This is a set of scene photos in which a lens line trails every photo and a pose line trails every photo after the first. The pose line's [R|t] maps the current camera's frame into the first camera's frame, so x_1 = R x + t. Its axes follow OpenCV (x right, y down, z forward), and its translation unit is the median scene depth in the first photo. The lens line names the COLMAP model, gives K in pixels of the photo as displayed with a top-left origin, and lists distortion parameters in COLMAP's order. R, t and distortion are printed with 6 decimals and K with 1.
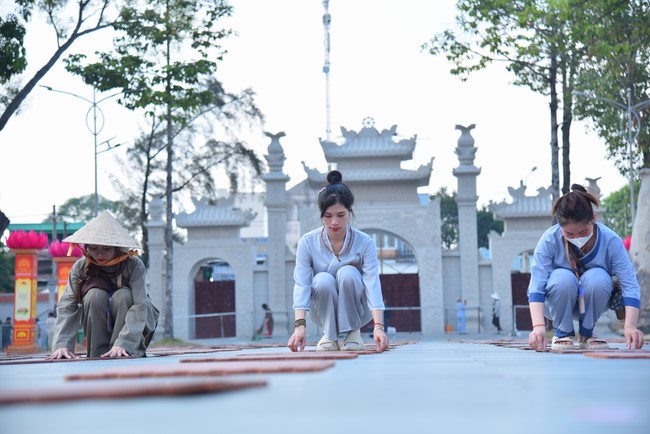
lens RADIAL K [[1316.4, 0, 314.3], [0, 1316.4, 228.0], [0, 0, 1]] dist [0.541067, 0.000000]
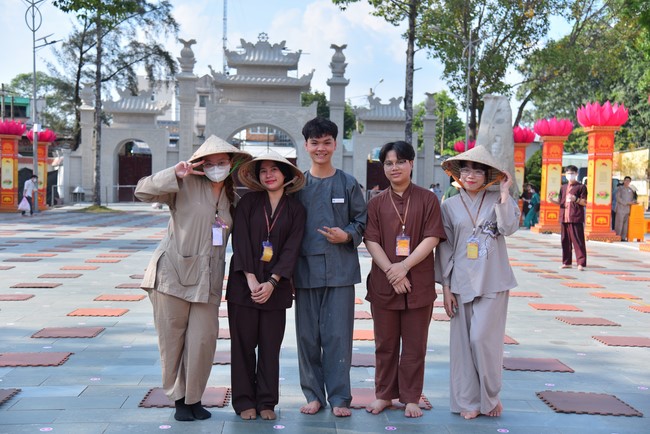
lens RADIAL K [[891.1, 0, 322.6], [0, 891.1, 224.3], [0, 0, 1]] dist [0.230878, 0.000000]
pose [[0.989914, 0.036504, 0.136888, -0.014199], [-0.053872, 0.990643, 0.125400, -0.014124], [-0.131029, -0.131510, 0.982617, 0.127209]]
